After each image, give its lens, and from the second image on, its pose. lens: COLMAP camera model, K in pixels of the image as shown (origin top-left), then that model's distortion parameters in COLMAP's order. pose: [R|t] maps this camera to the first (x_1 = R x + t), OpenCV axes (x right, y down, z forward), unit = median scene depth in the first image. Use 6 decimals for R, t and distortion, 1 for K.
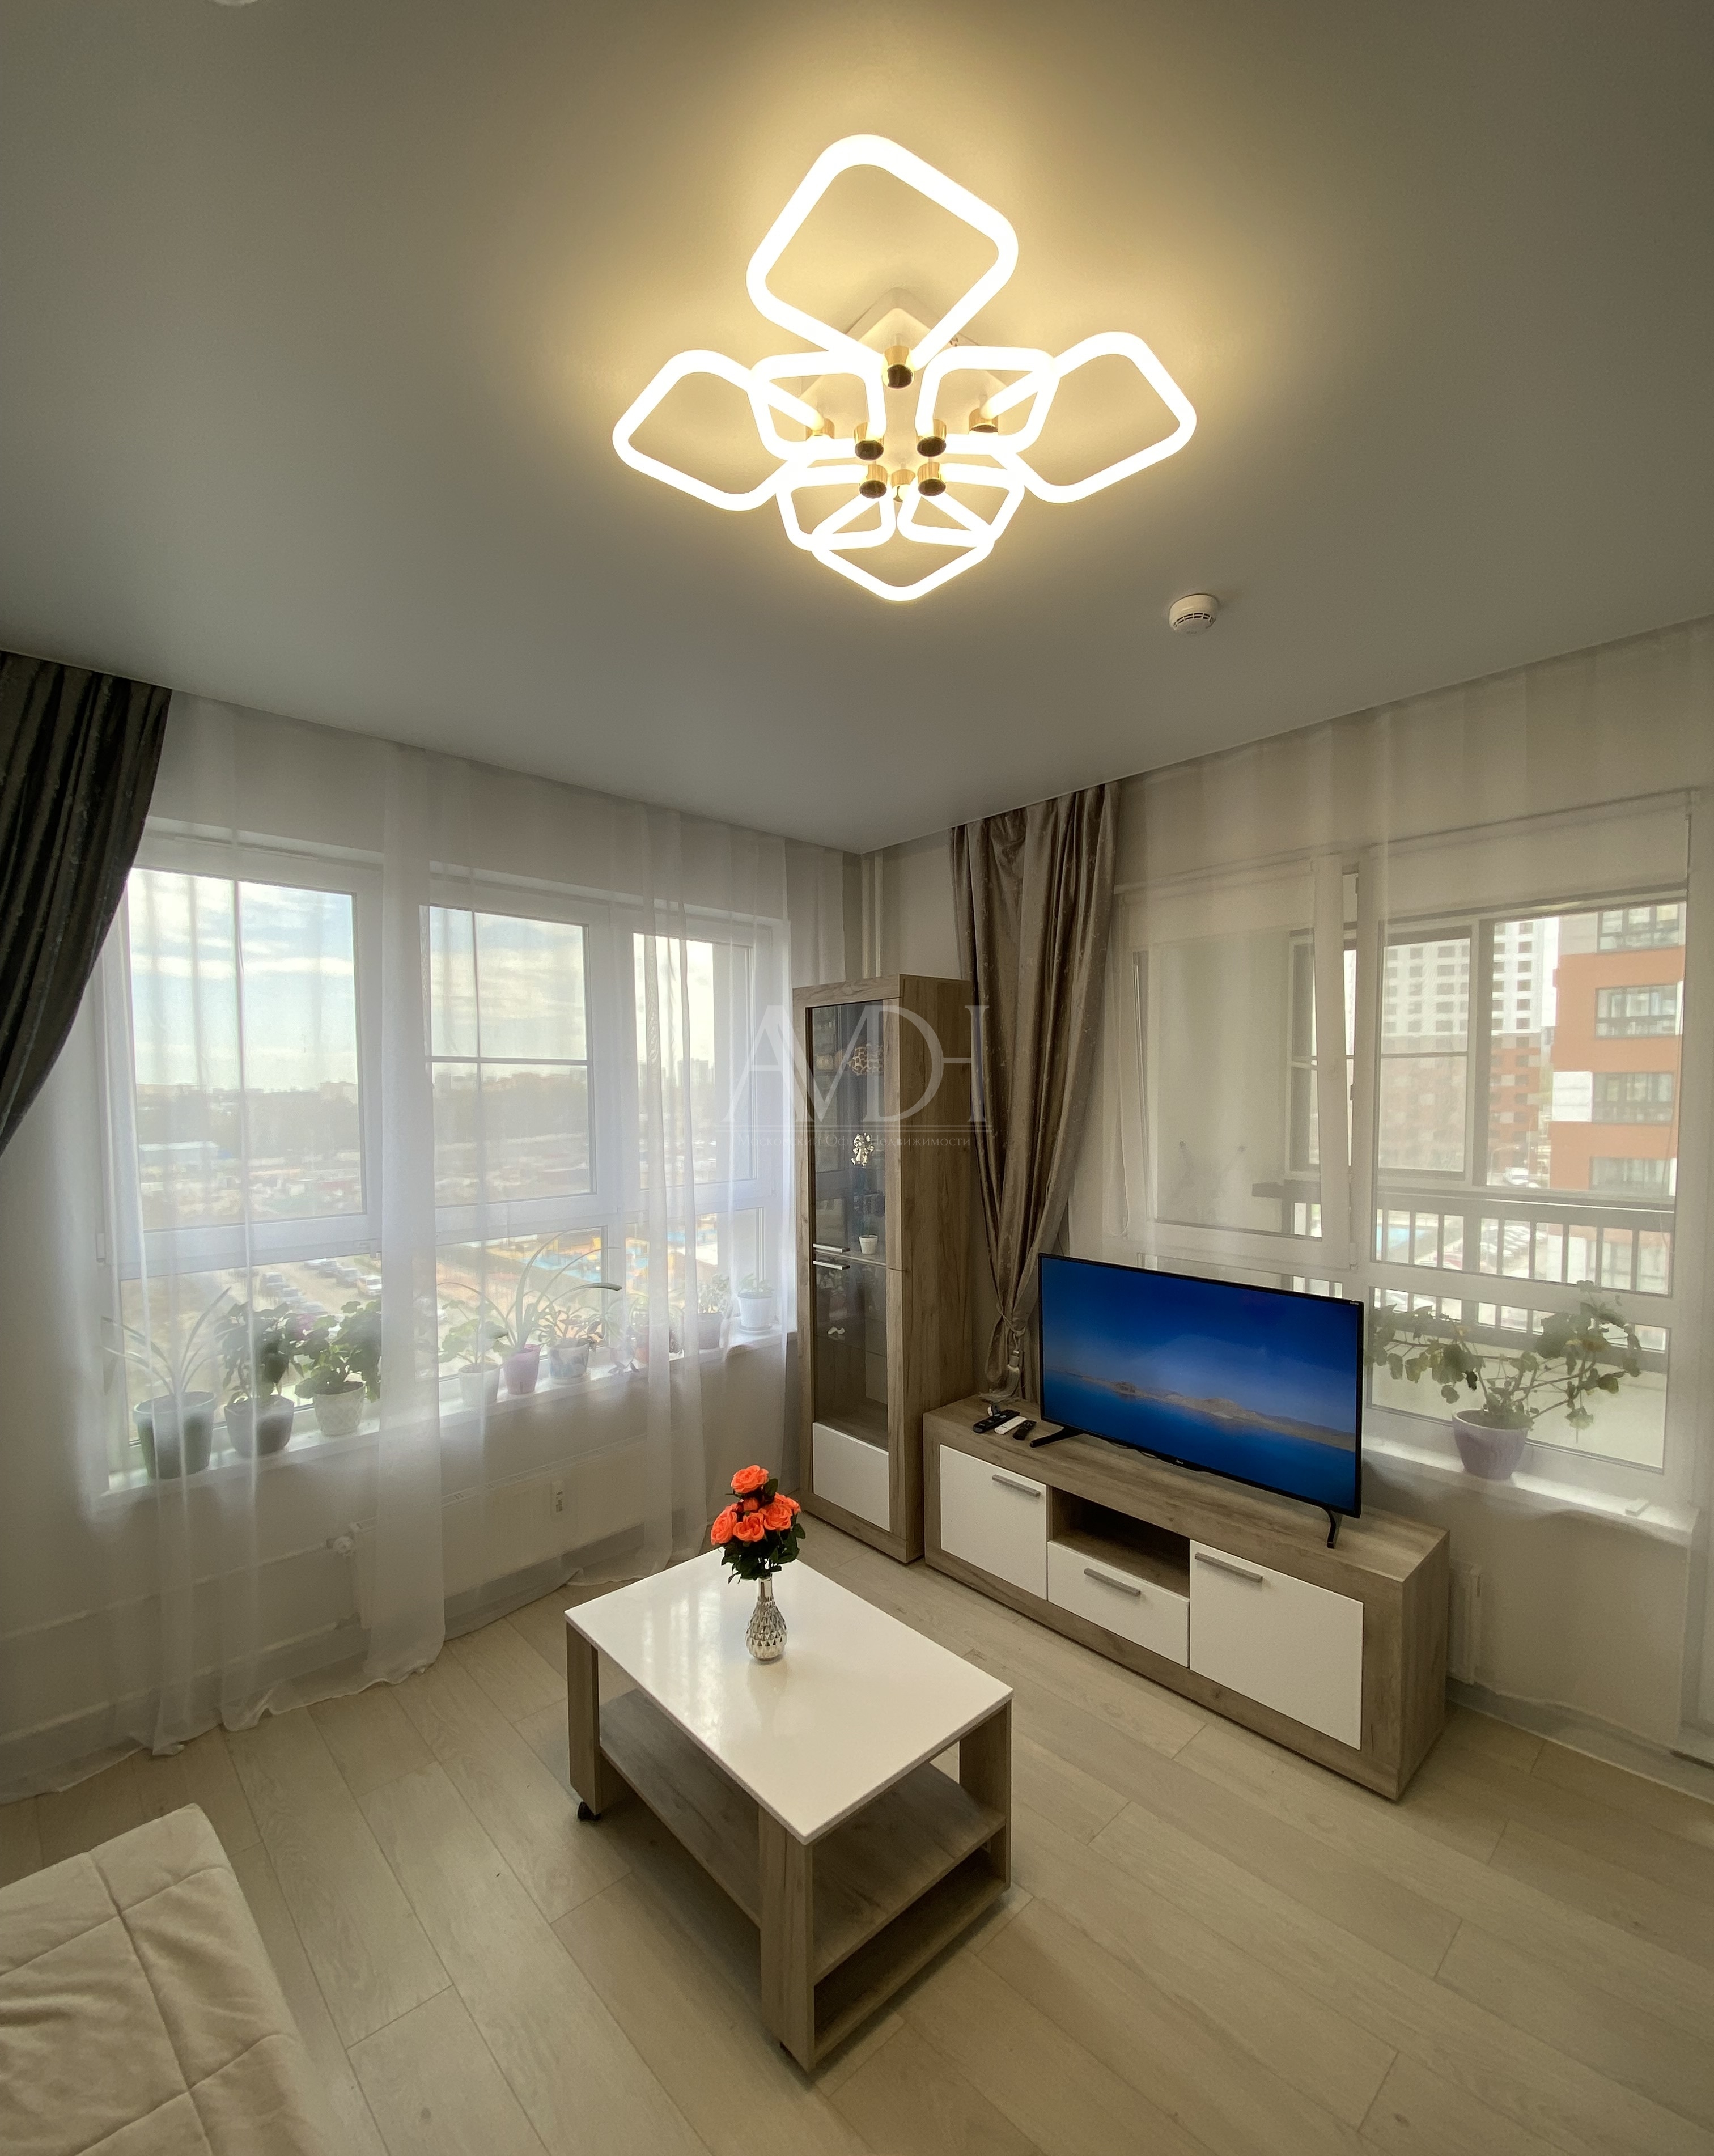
lens RADIAL K [[928.4, 0, 850.3], [0, 928.4, 1135.3], [0, 0, 1]] dist [0.024846, 0.000036]
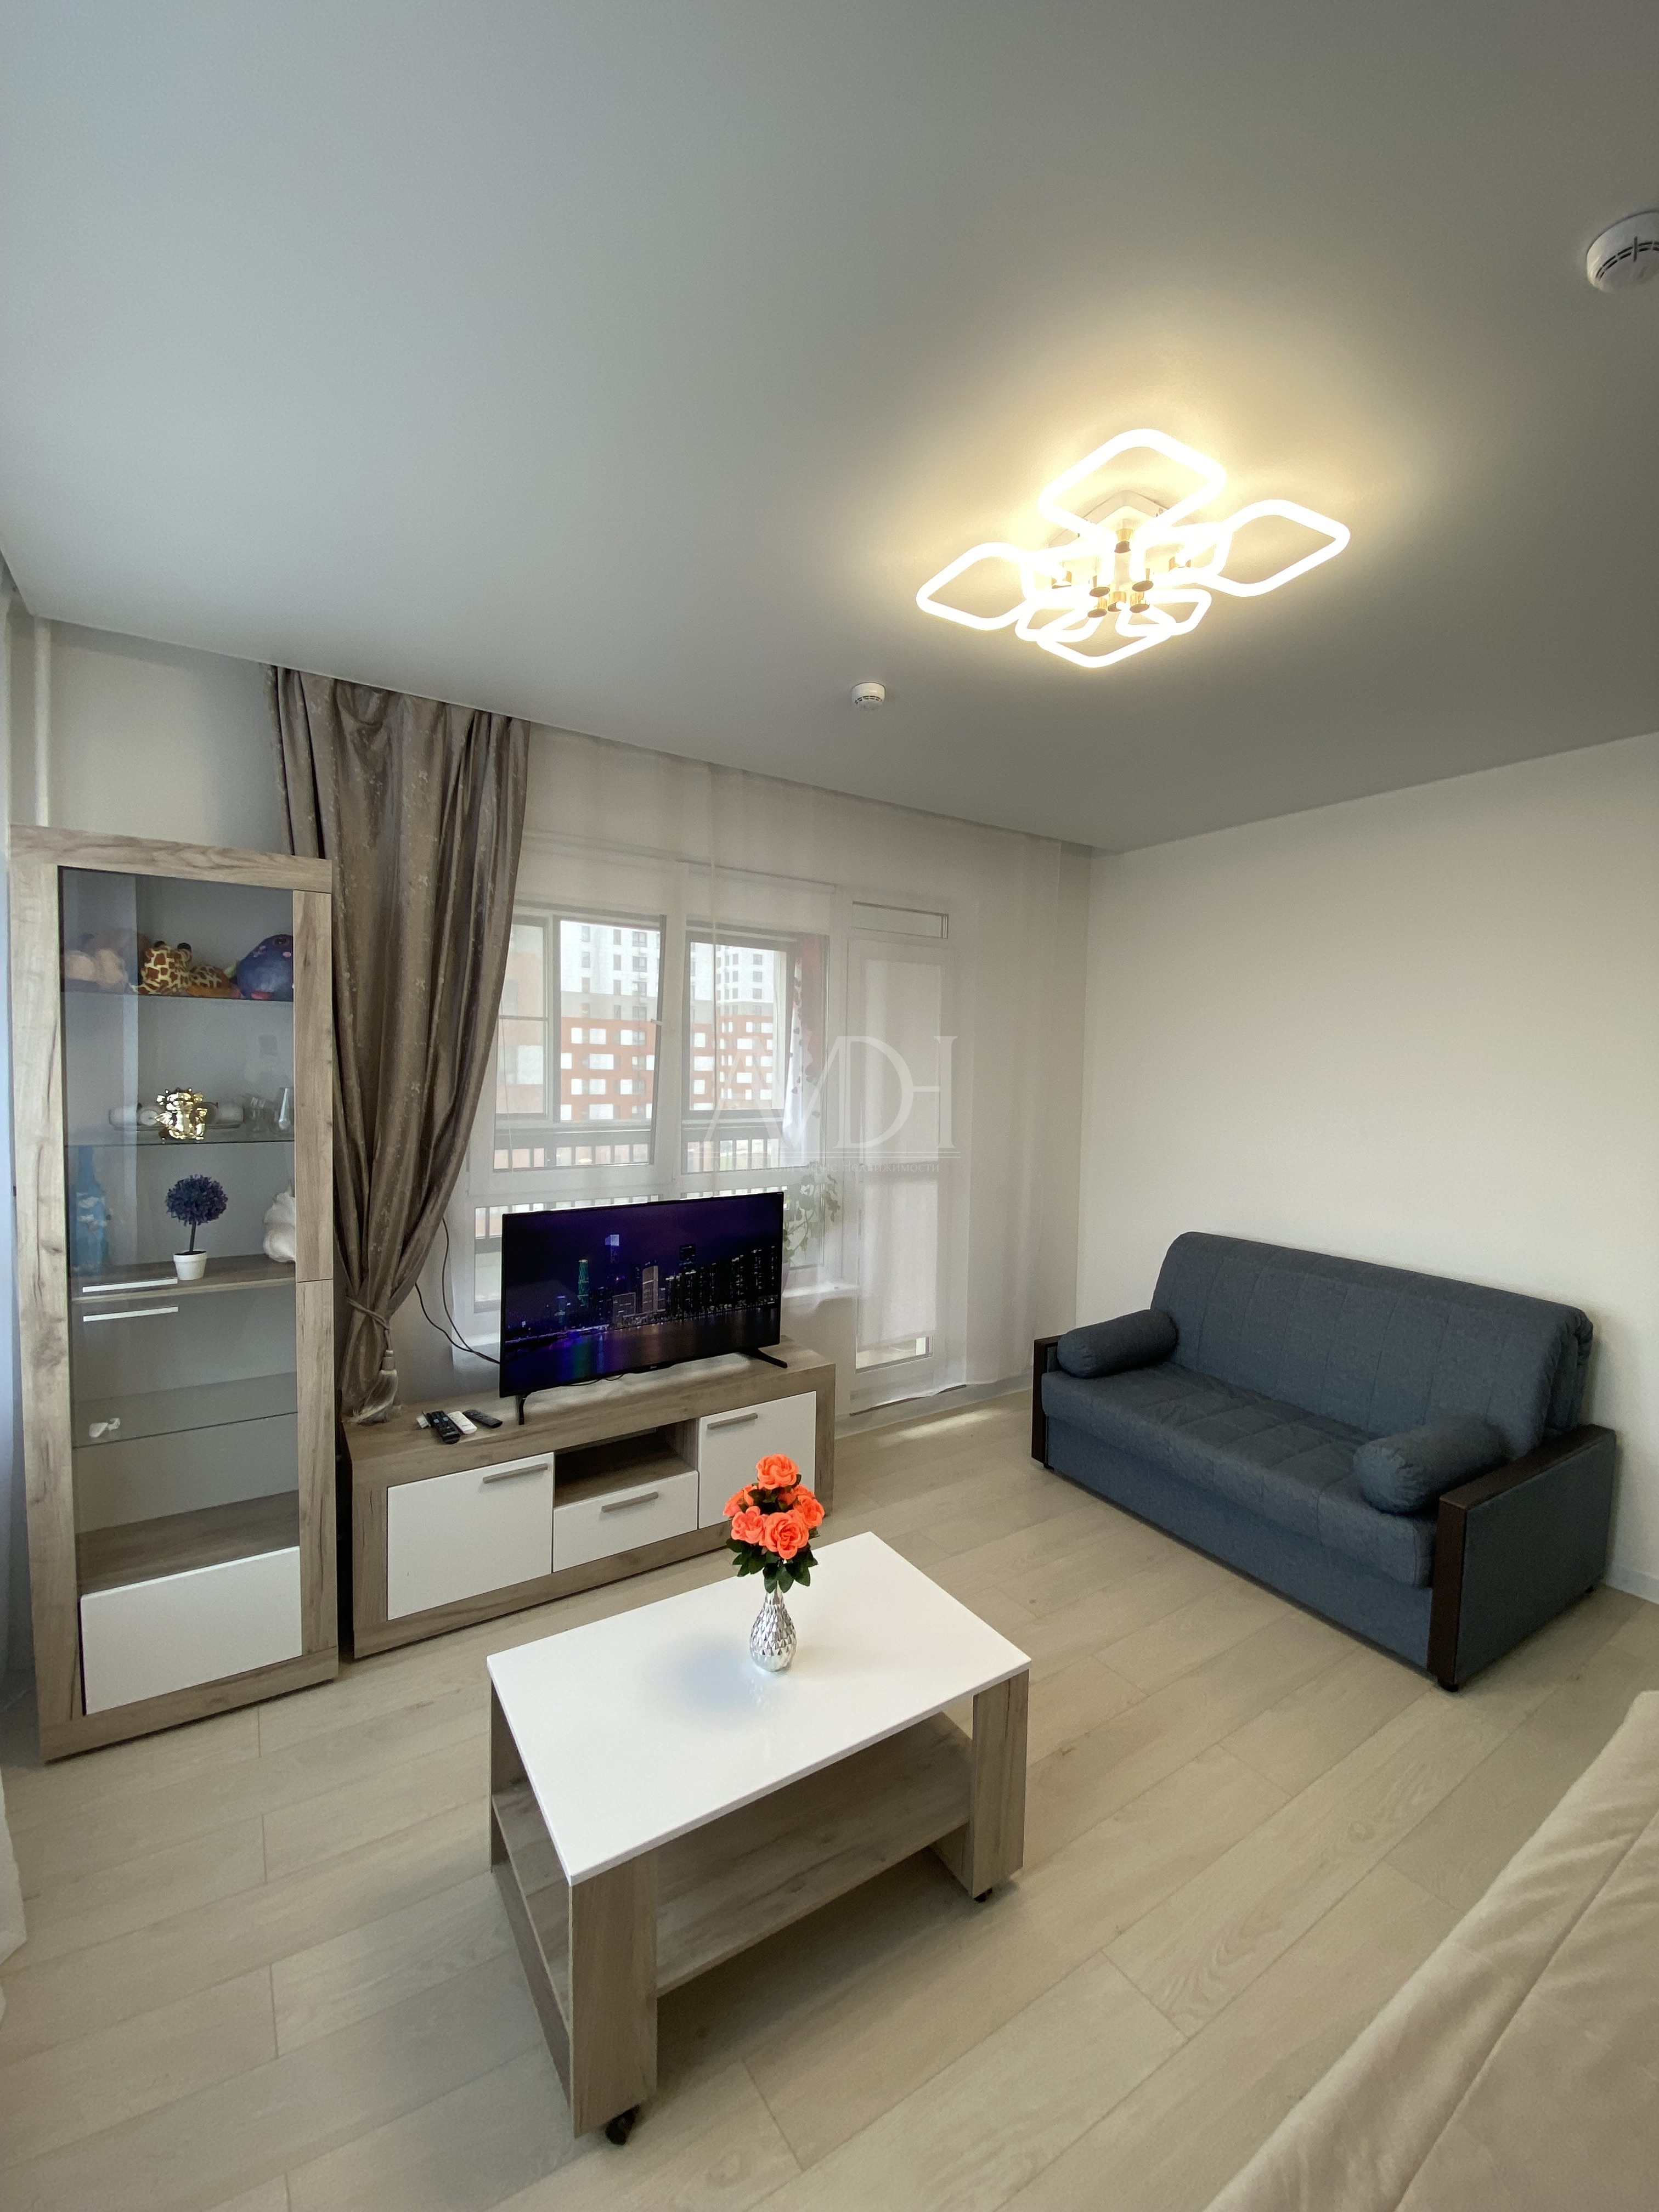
lens RADIAL K [[888.2, 0, 831.3], [0, 888.2, 1102.4], [0, 0, 1]] dist [0.021595, -0.022326]
pose [[0.162119, -0.035525, 0.986132, -0.601997], [0.030812, 0.999047, 0.030925, 0.001539], [-0.986290, 0.025371, 0.163059, 0.545121]]
